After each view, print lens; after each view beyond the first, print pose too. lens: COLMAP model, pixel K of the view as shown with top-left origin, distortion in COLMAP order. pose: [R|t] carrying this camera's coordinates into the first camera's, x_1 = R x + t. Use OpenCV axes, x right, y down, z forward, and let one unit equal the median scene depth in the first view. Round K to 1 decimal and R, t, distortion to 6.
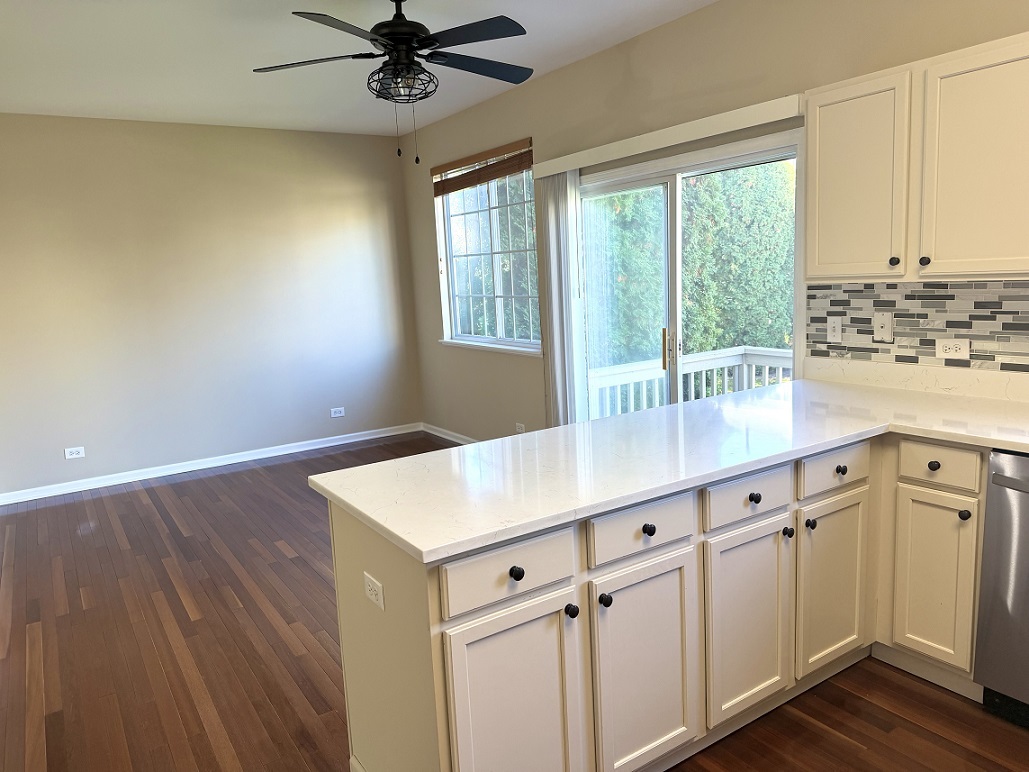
lens RADIAL K [[732.0, 0, 511.4], [0, 732.0, 384.9], [0, 0, 1]] dist [0.002487, -0.001945]
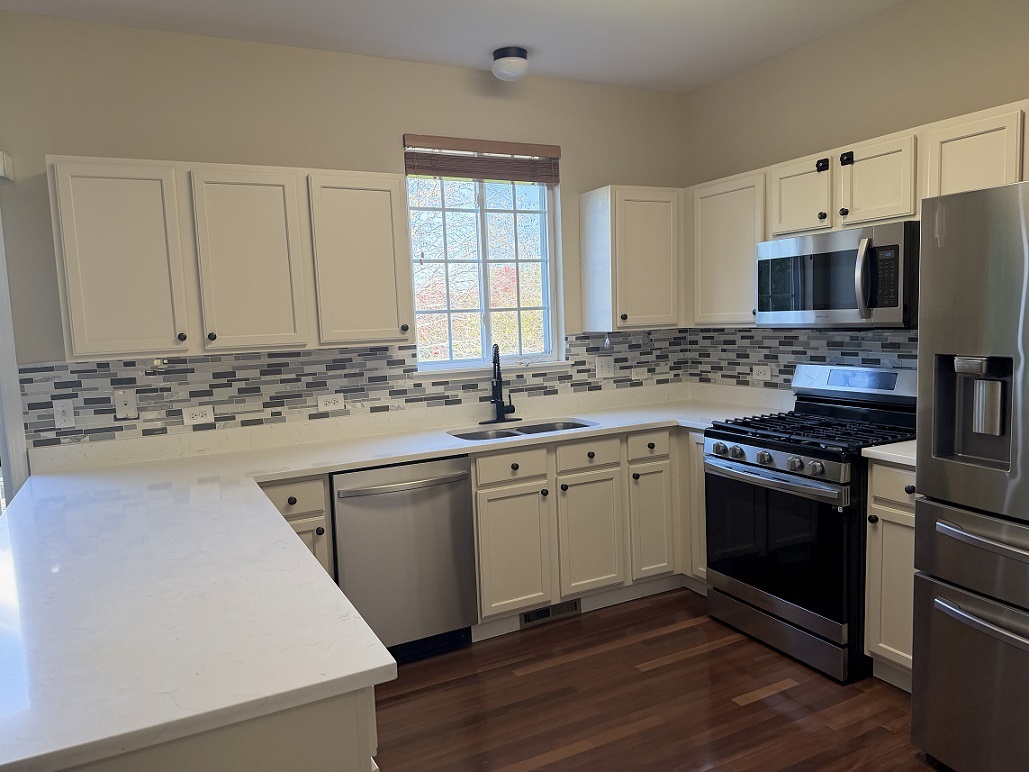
lens RADIAL K [[717.1, 0, 501.2], [0, 717.1, 388.8], [0, 0, 1]] dist [0.030216, -0.066636]
pose [[0.115079, -0.054194, 0.991877, -0.427596], [0.185224, 0.982170, 0.032174, -0.036821], [-0.975935, 0.180017, 0.123065, 0.378587]]
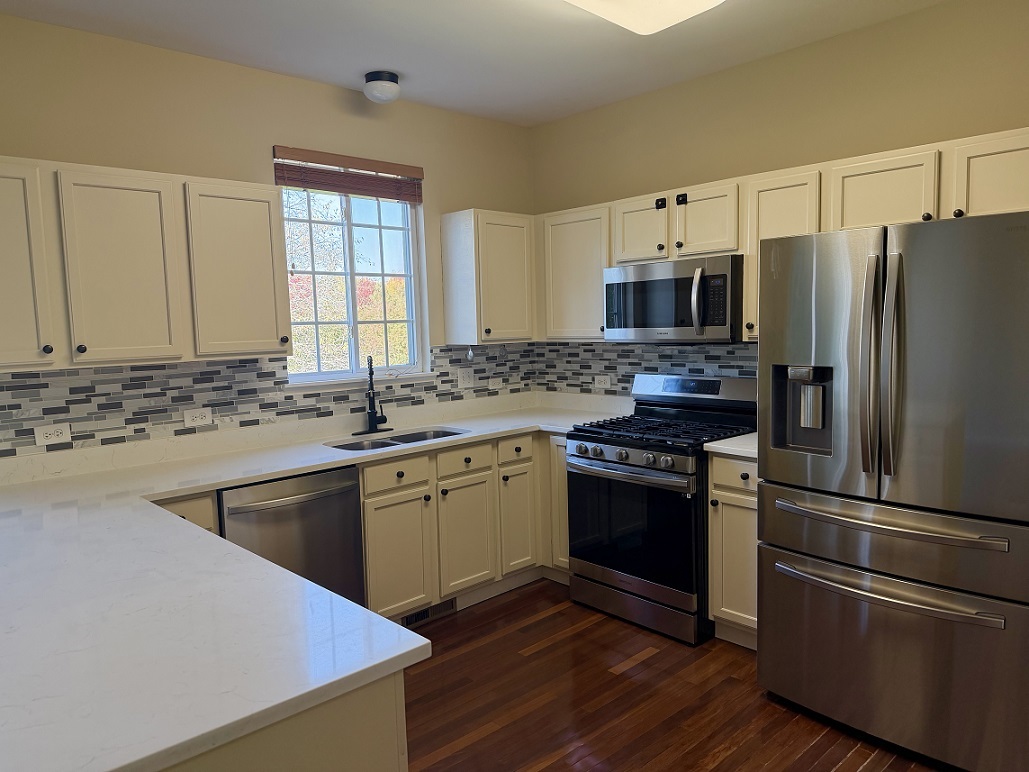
lens RADIAL K [[717.1, 0, 505.3], [0, 717.1, 386.8], [0, 0, 1]] dist [0.030216, -0.066636]
pose [[-0.172113, -0.036175, 0.984413, -0.486966], [0.185576, 0.980242, 0.068468, -0.062840], [-0.967439, 0.194467, -0.161999, 0.505595]]
